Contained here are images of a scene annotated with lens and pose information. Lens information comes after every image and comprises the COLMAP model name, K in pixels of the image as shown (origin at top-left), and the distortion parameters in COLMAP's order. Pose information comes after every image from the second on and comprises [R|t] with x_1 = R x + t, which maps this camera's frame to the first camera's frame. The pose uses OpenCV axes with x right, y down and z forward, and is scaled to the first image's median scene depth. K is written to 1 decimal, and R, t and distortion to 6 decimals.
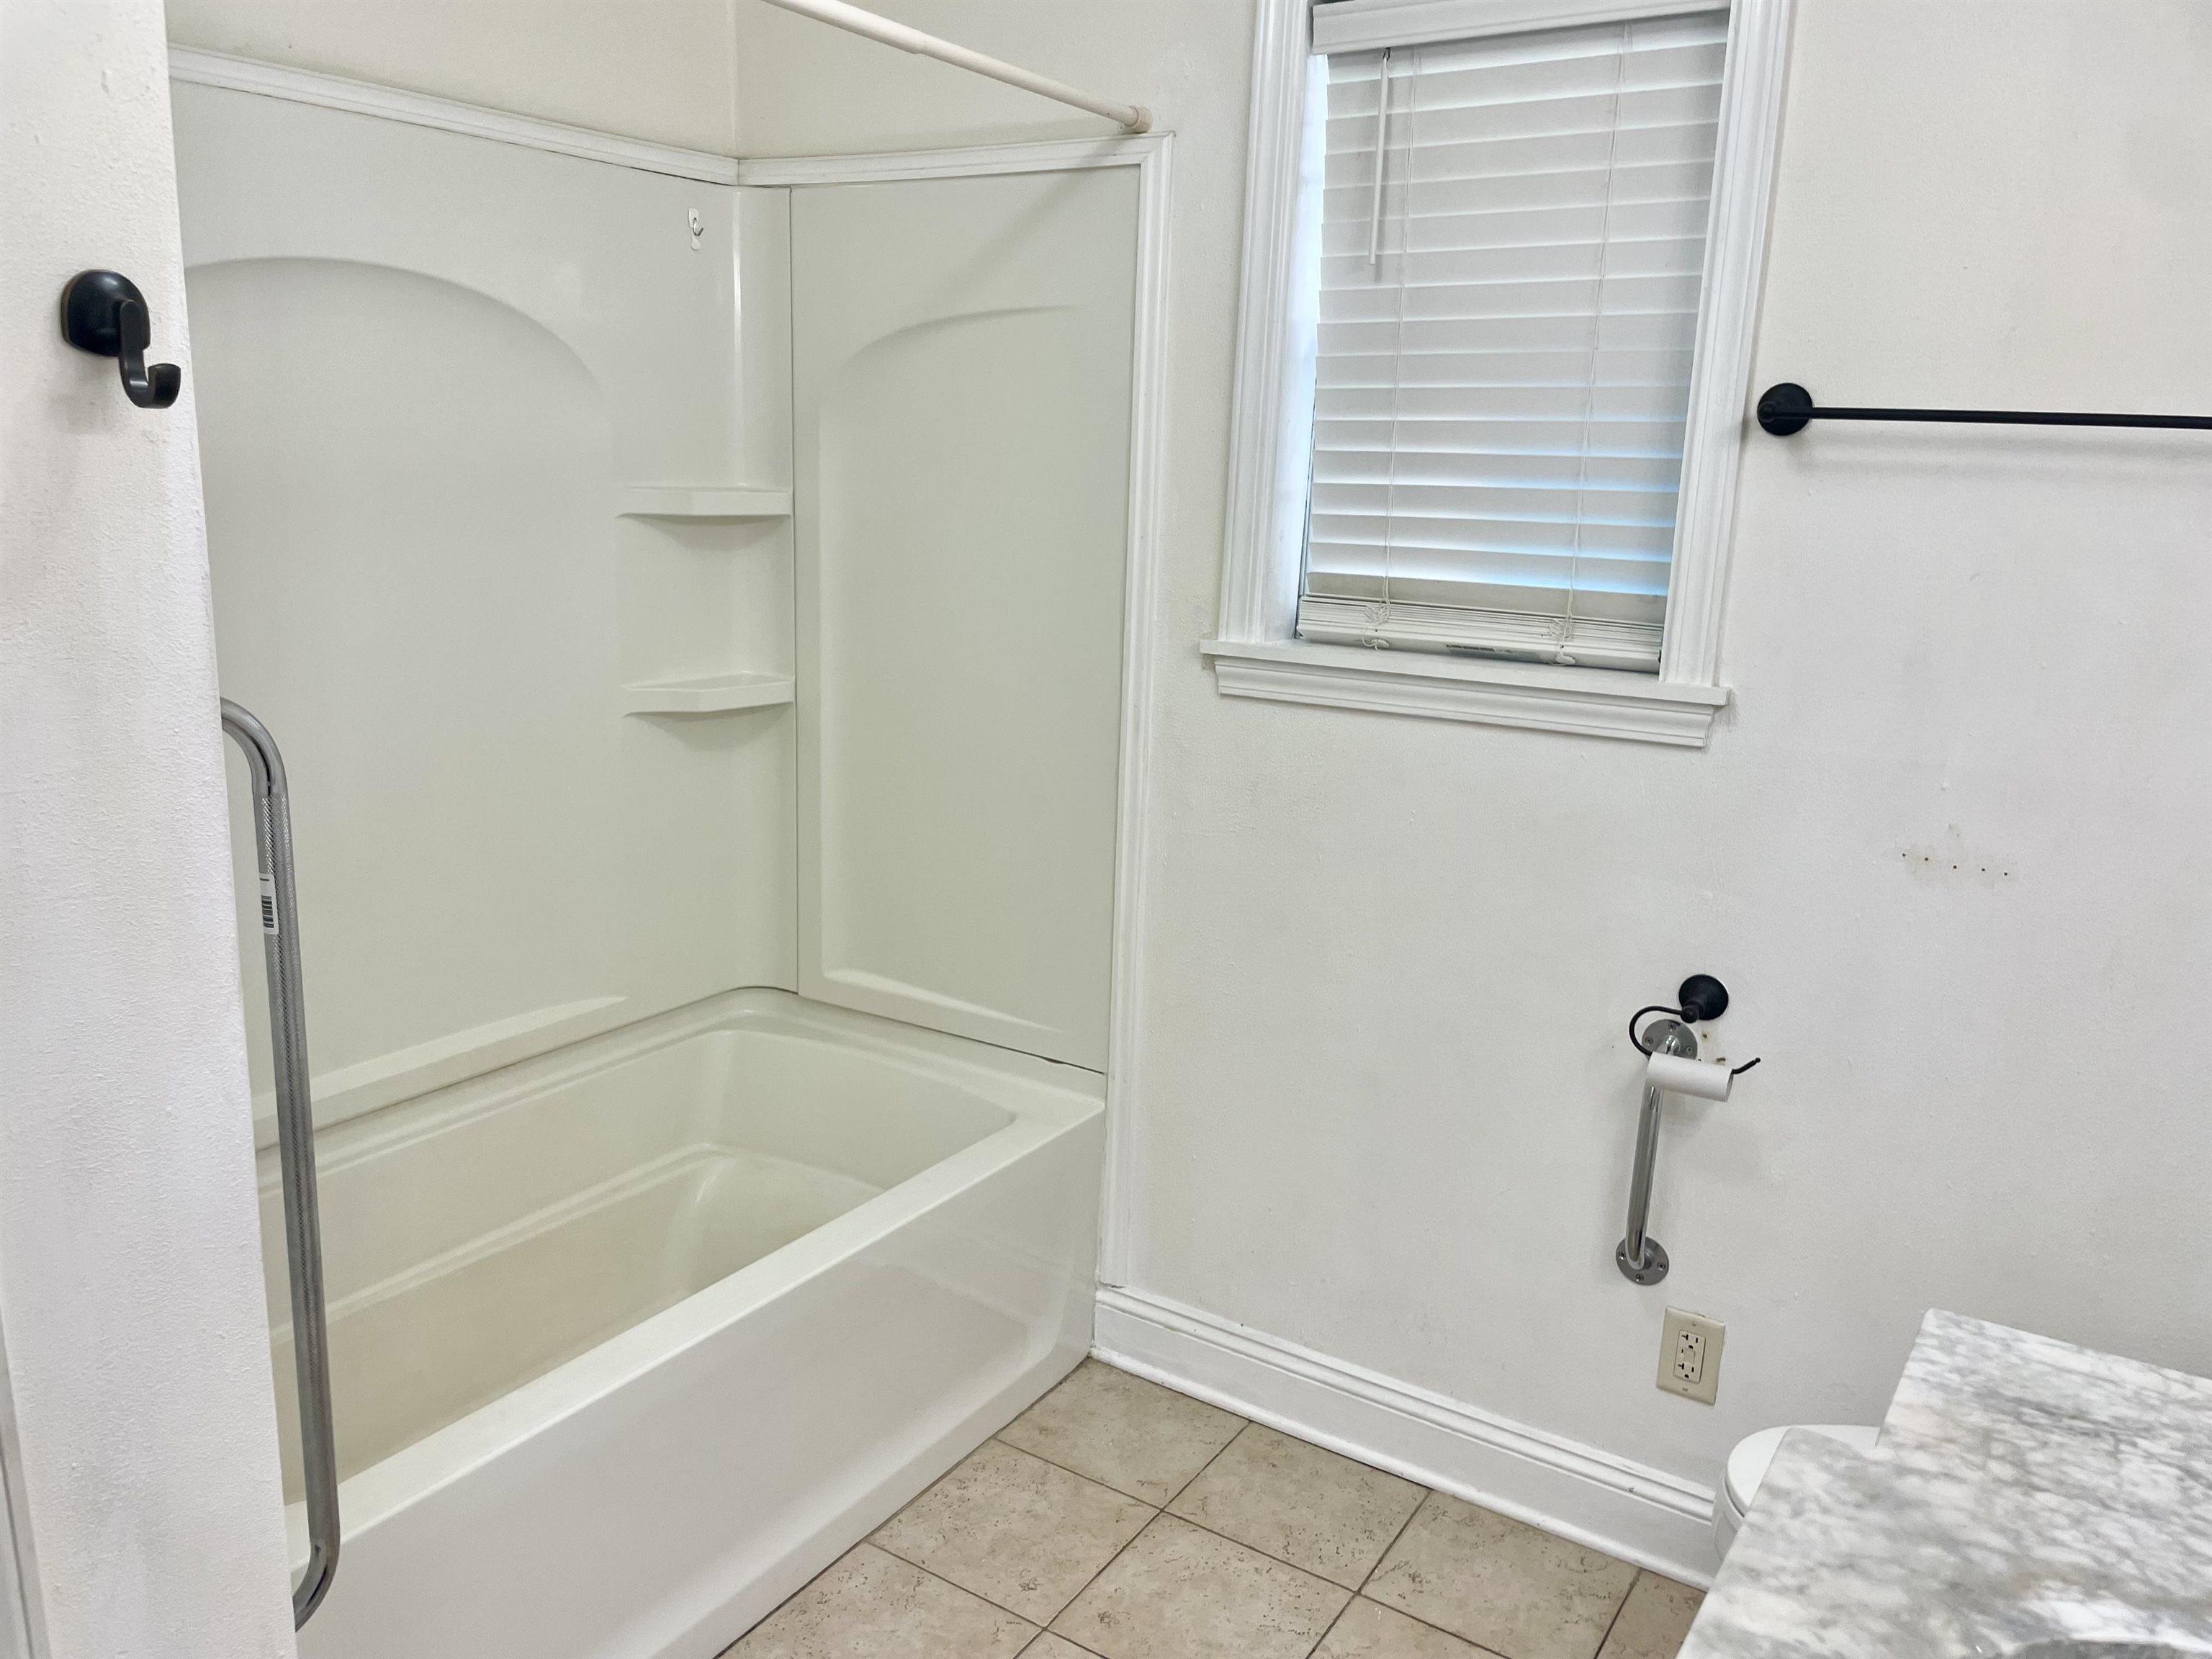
lens RADIAL K [[1685.8, 0, 1106.0], [0, 1685.8, 829.5], [0, 0, 1]] dist [0.079654, -0.128937]
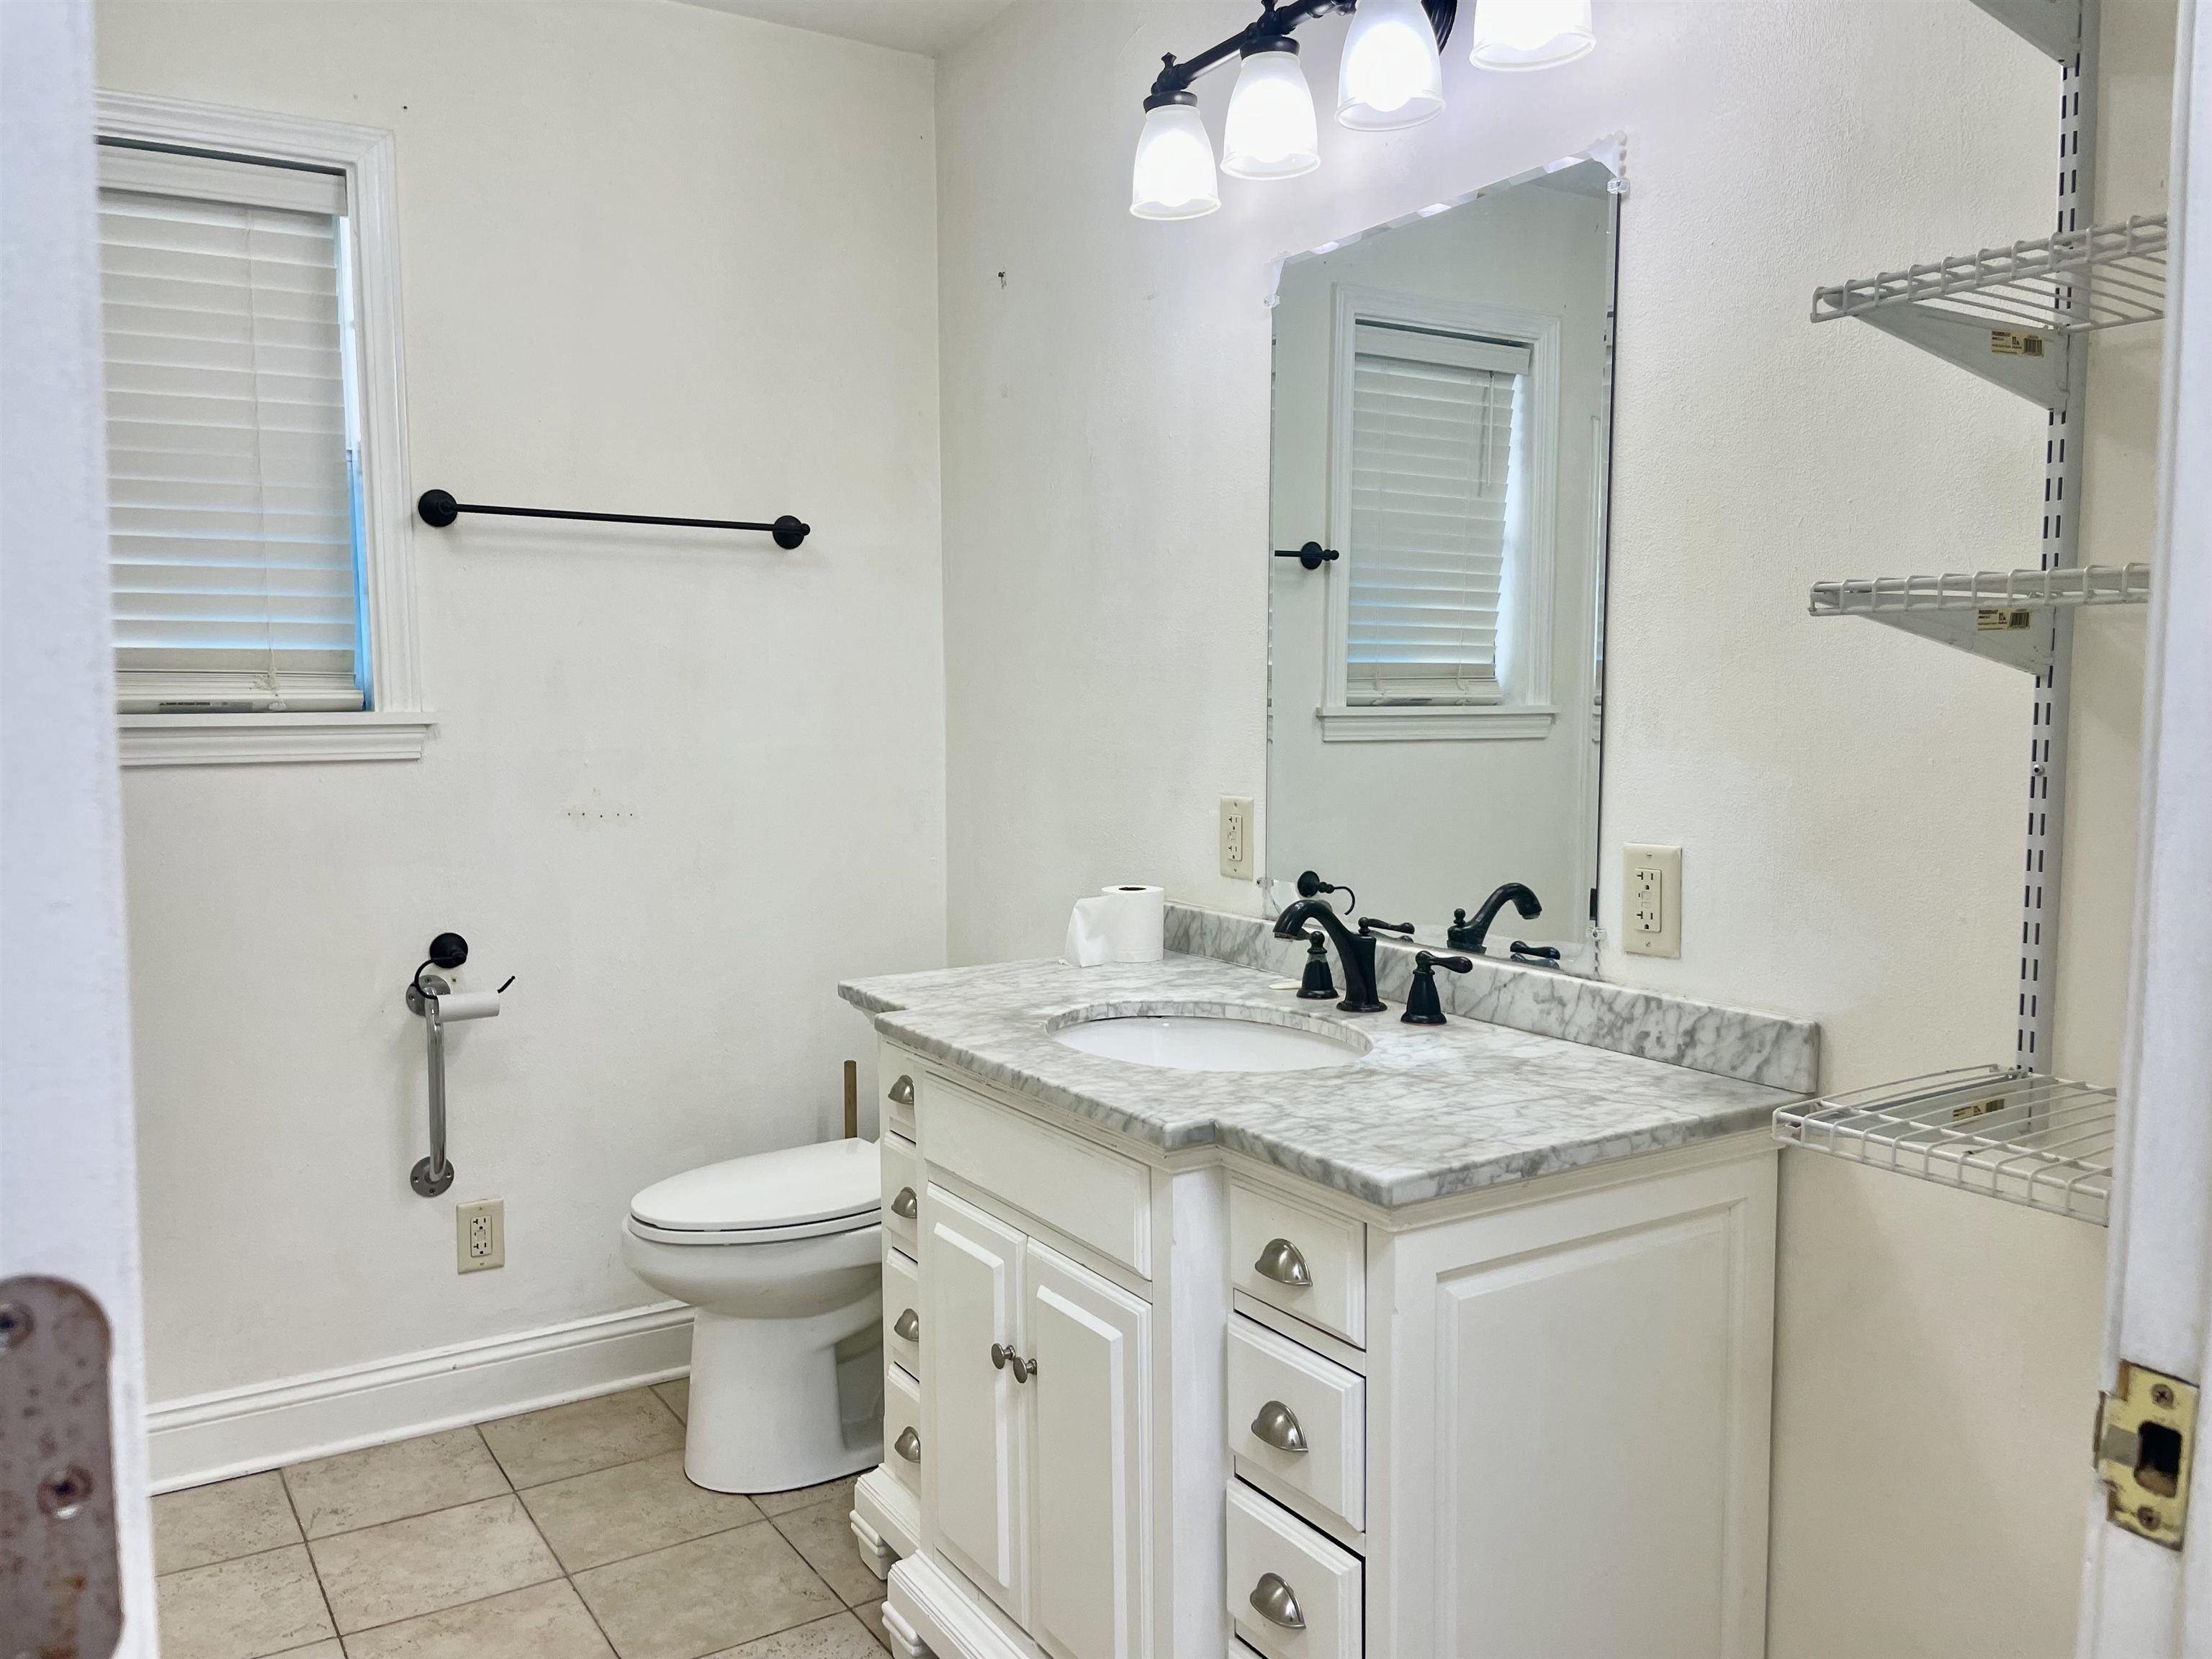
lens RADIAL K [[1685.8, 0, 1106.0], [0, 1685.8, 829.5], [0, 0, 1]] dist [0.079654, -0.128937]
pose [[0.409738, -0.106137, 0.906008, -0.629214], [0.222587, 0.974819, 0.013534, 0.105465], [-0.884630, 0.196120, 0.423045, -0.016083]]
